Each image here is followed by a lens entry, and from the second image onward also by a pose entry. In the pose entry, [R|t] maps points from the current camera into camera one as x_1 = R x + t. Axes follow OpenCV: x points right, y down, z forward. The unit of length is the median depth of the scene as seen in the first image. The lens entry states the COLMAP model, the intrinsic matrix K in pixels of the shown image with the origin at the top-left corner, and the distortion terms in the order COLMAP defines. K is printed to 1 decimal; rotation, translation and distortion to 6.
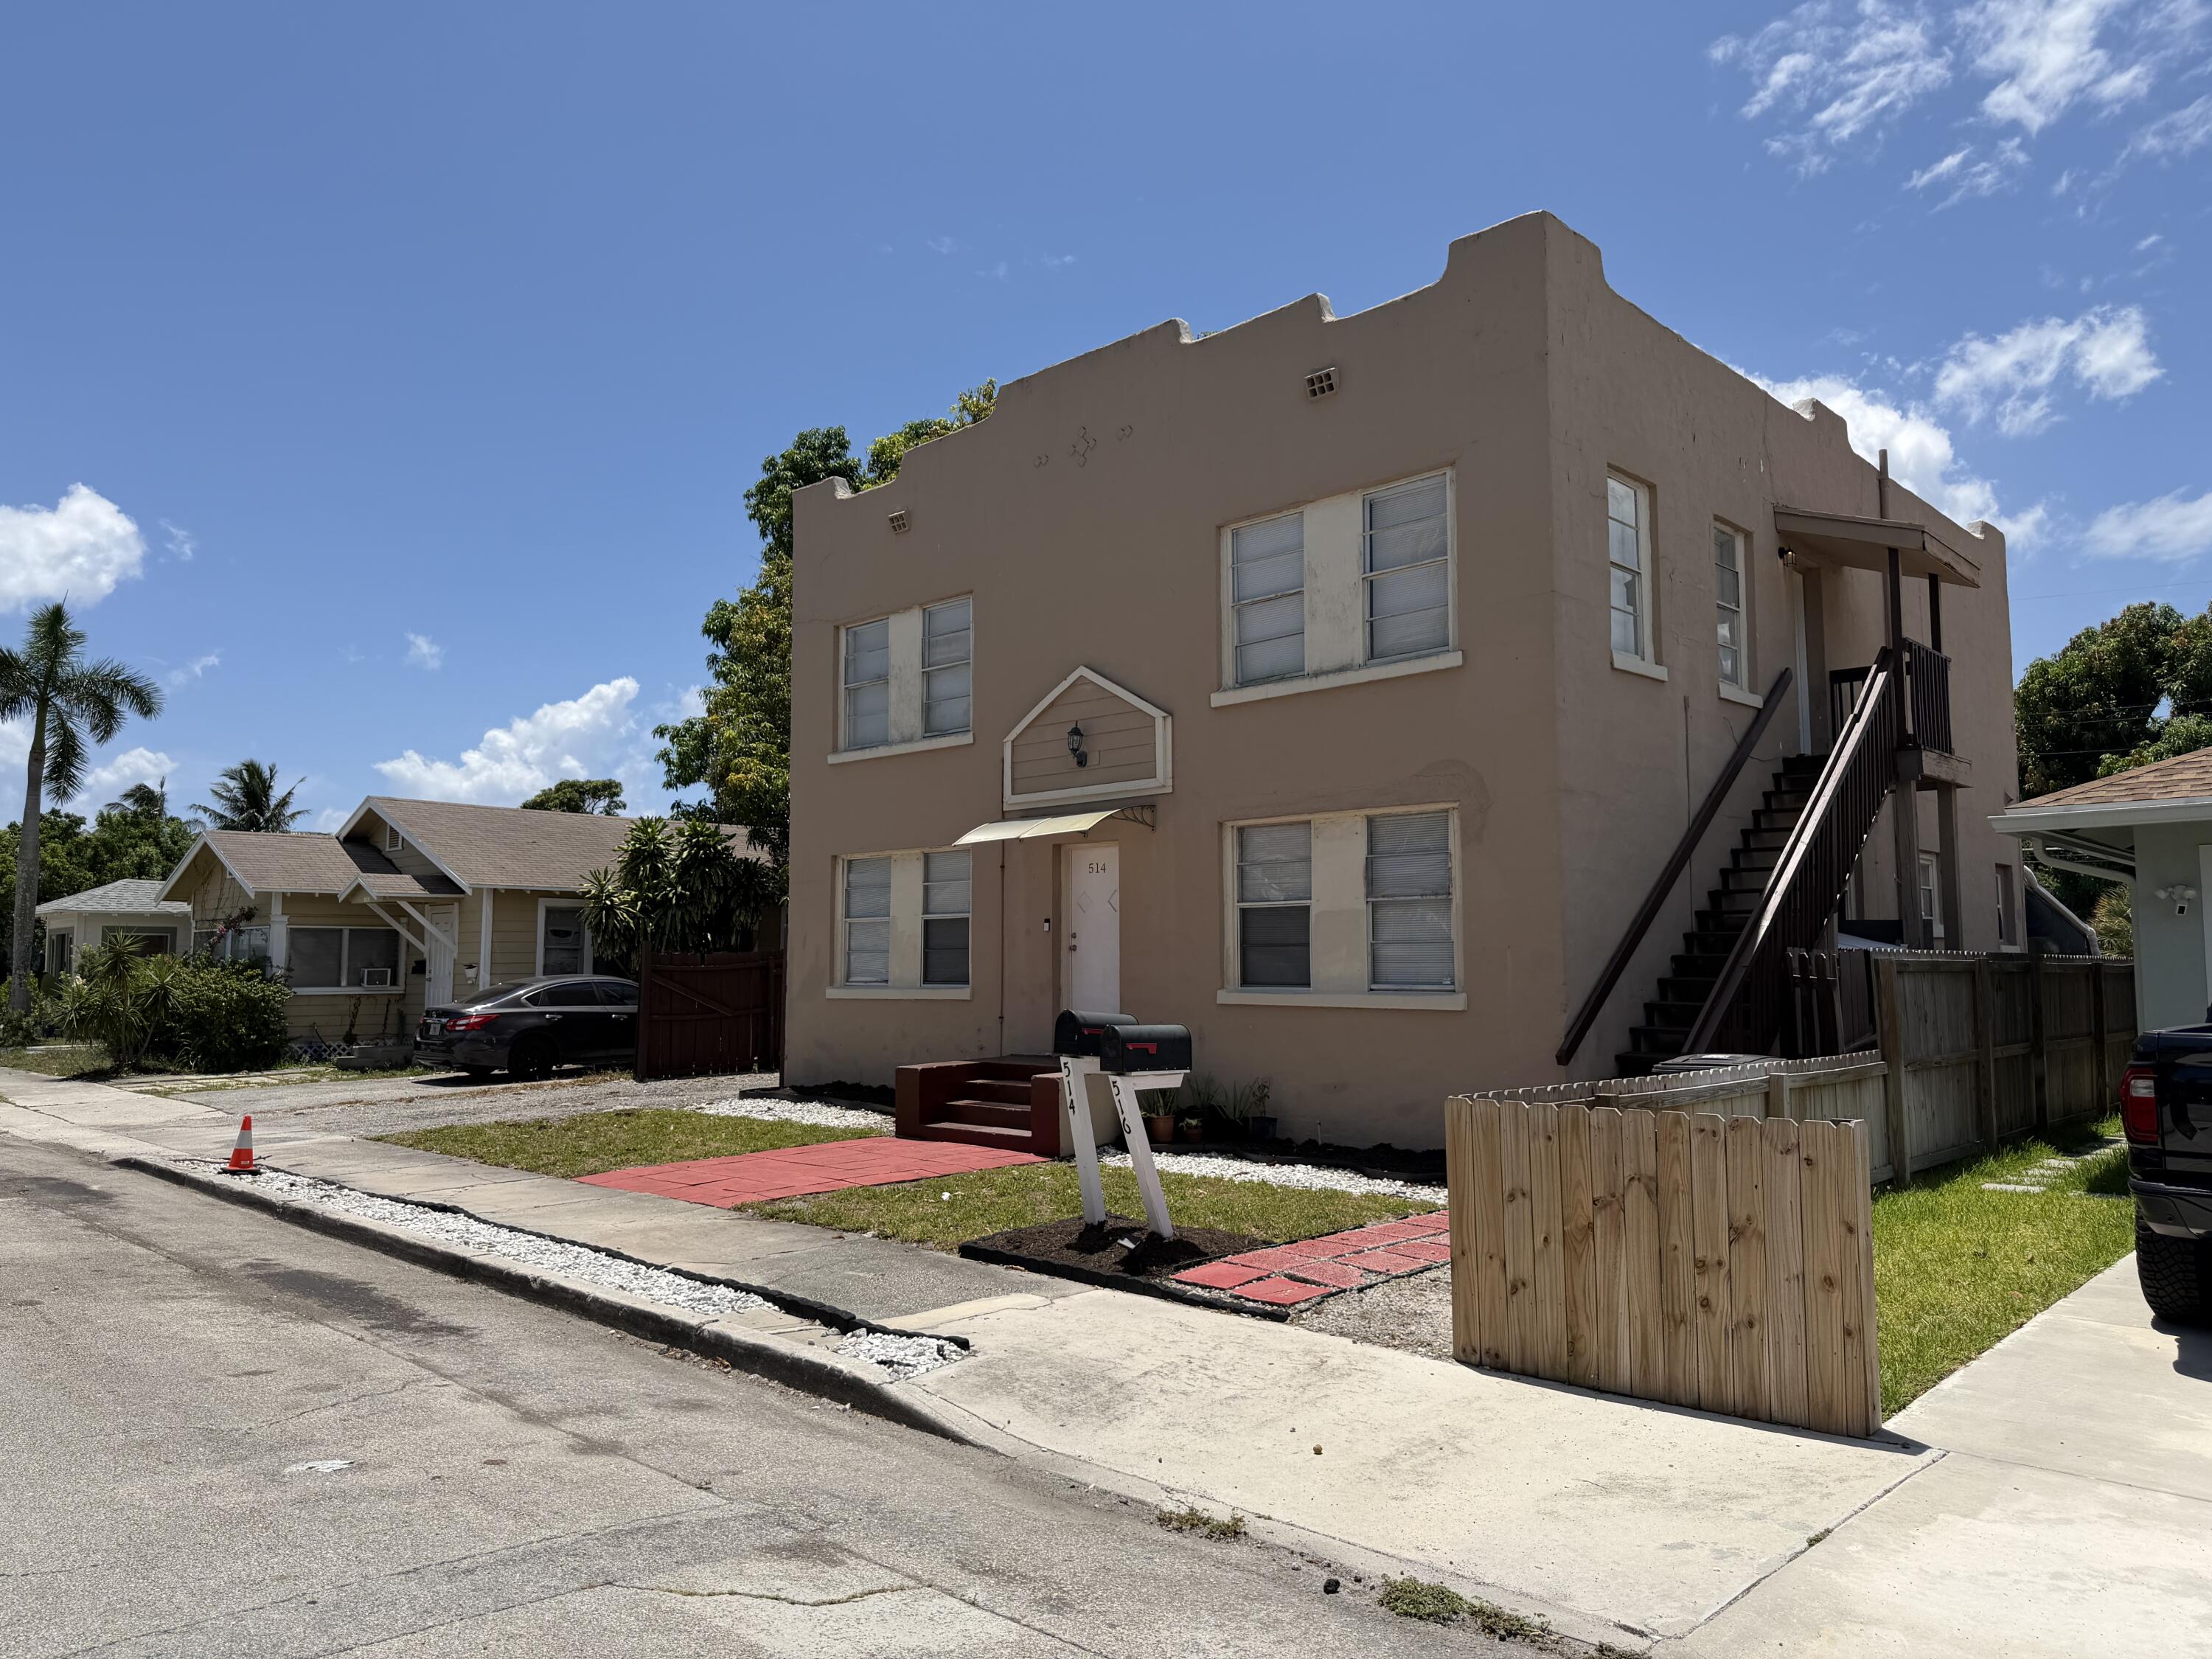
lens RADIAL K [[1549.7, 0, 1106.2], [0, 1549.7, 848.8], [0, 0, 1]] dist [0.026398, -0.025653]
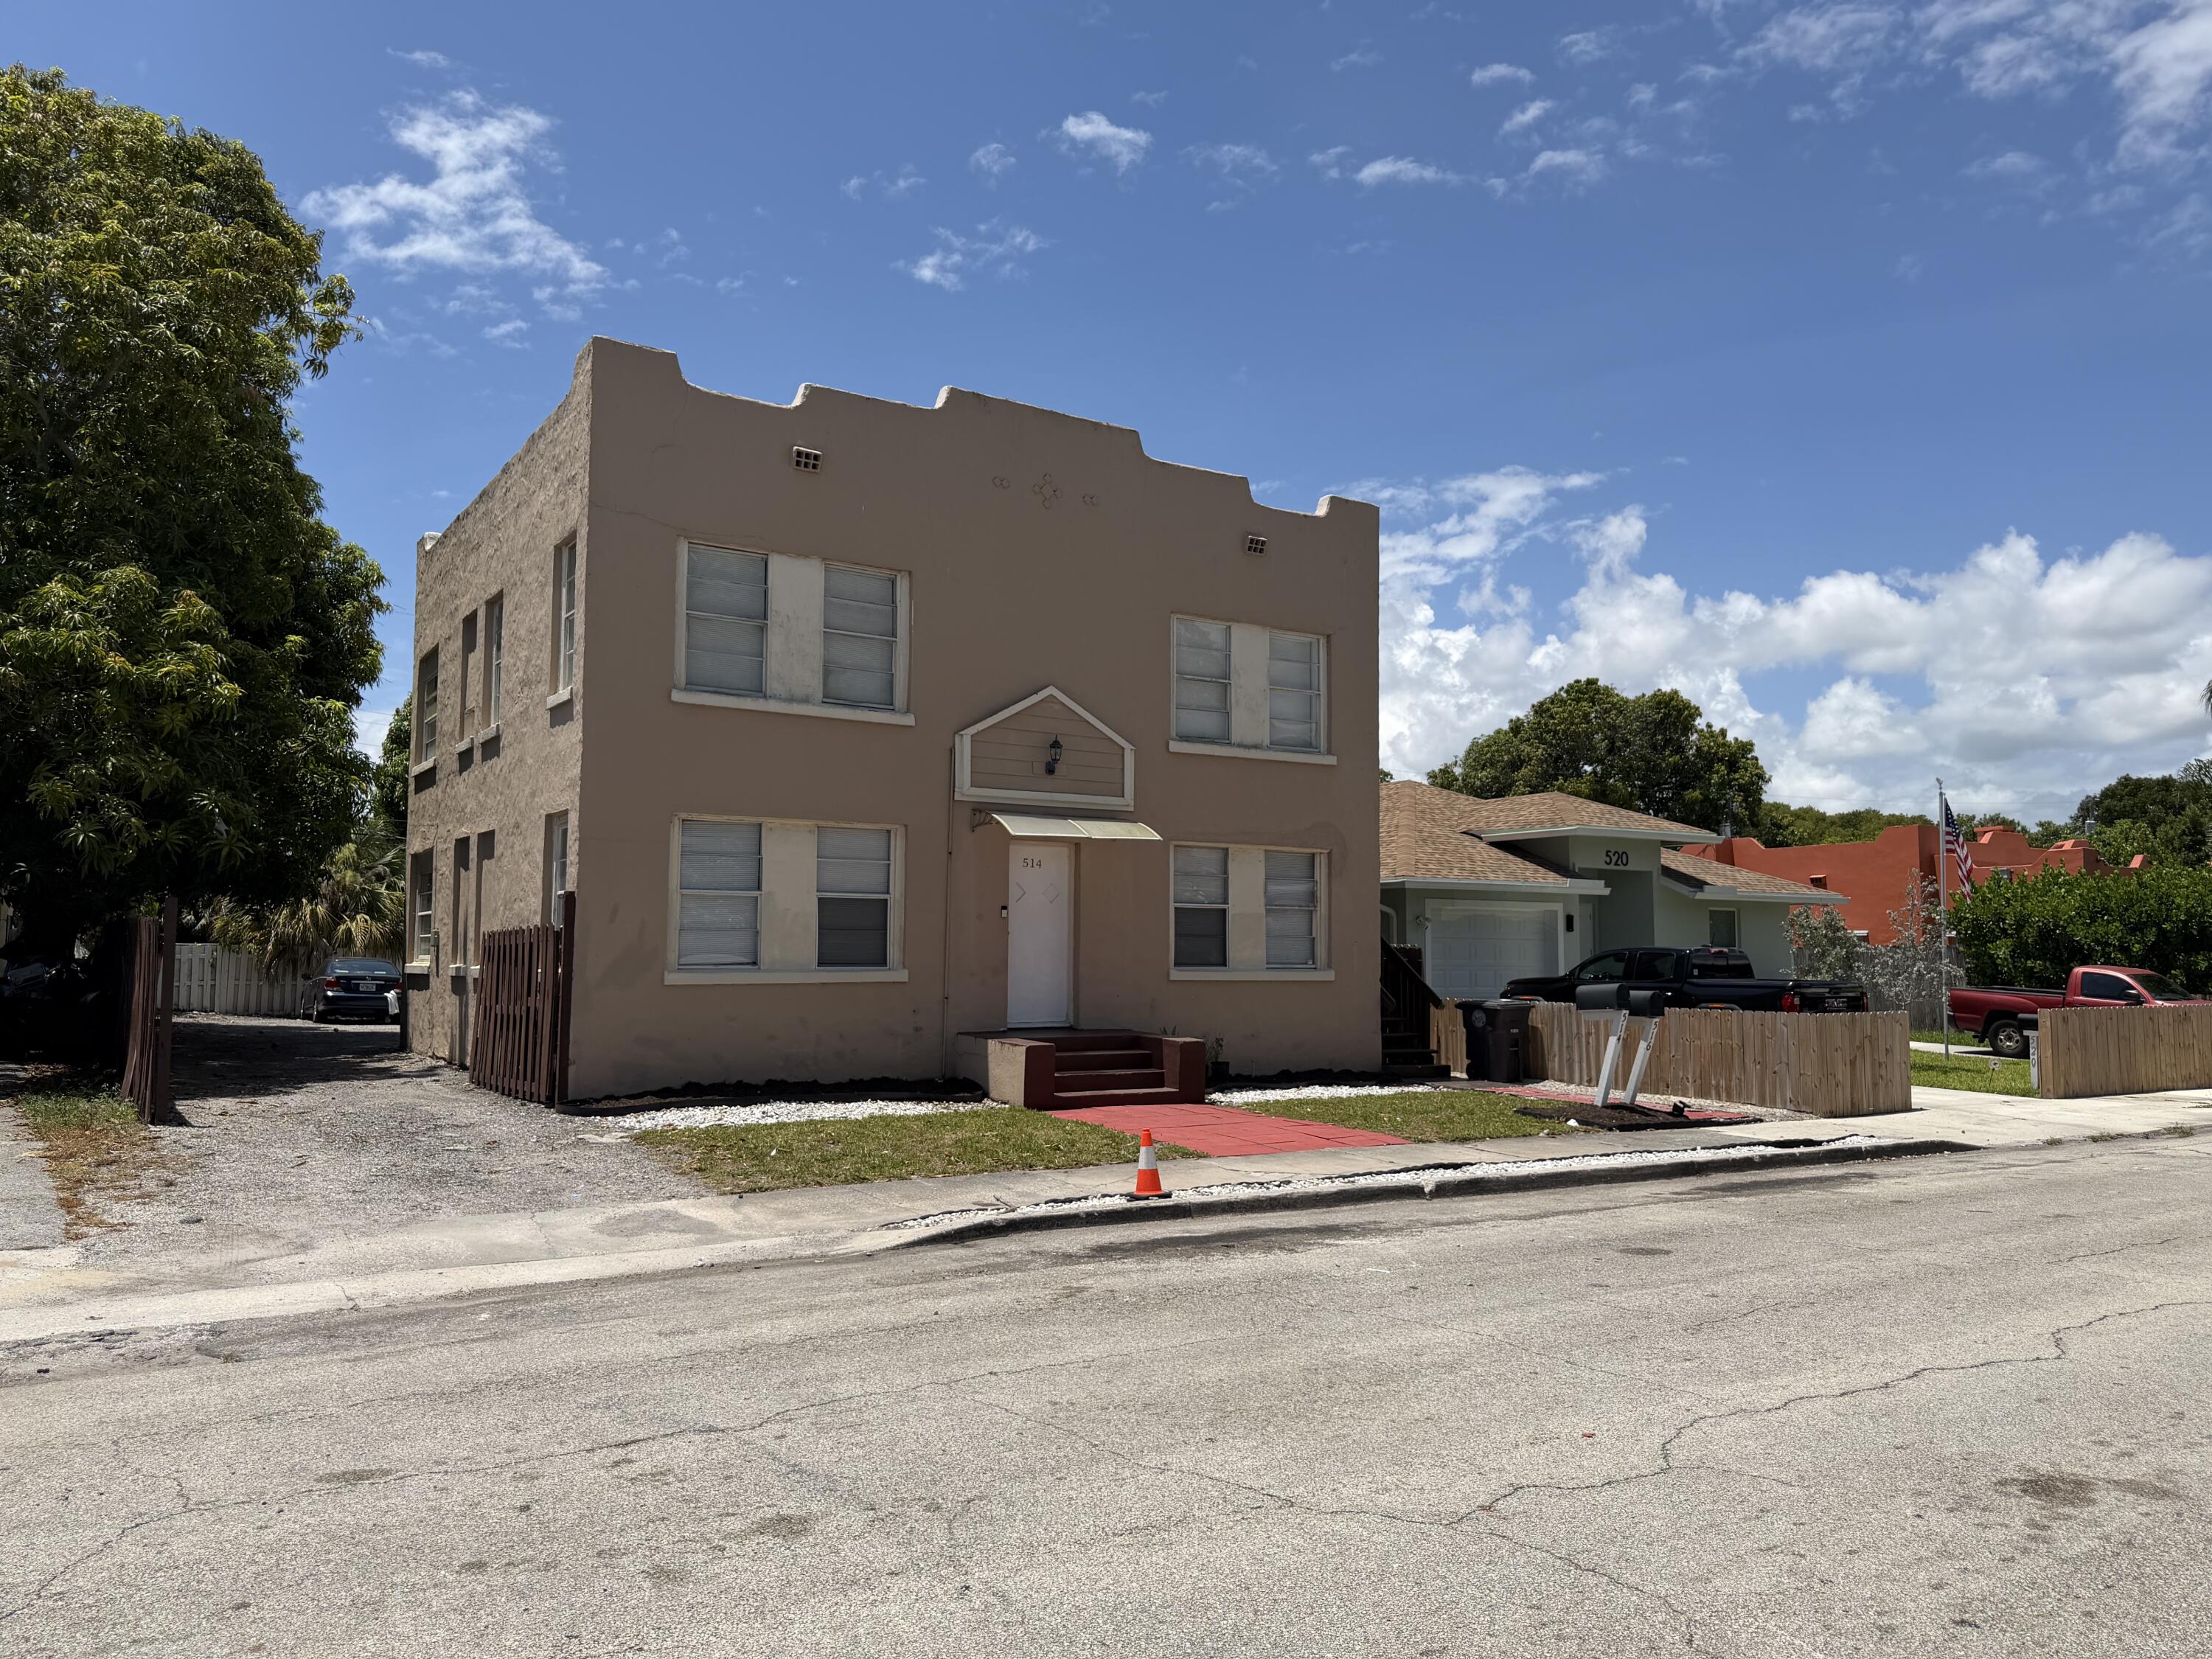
lens RADIAL K [[1569.3, 0, 1109.7], [0, 1569.3, 821.4], [0, 0, 1]] dist [0.055265, -0.068260]
pose [[0.221991, 0.084759, 0.971358, -1.227007], [-0.085302, 0.994083, -0.067247, 0.060065], [-0.971310, -0.067931, 0.227908, 0.755546]]
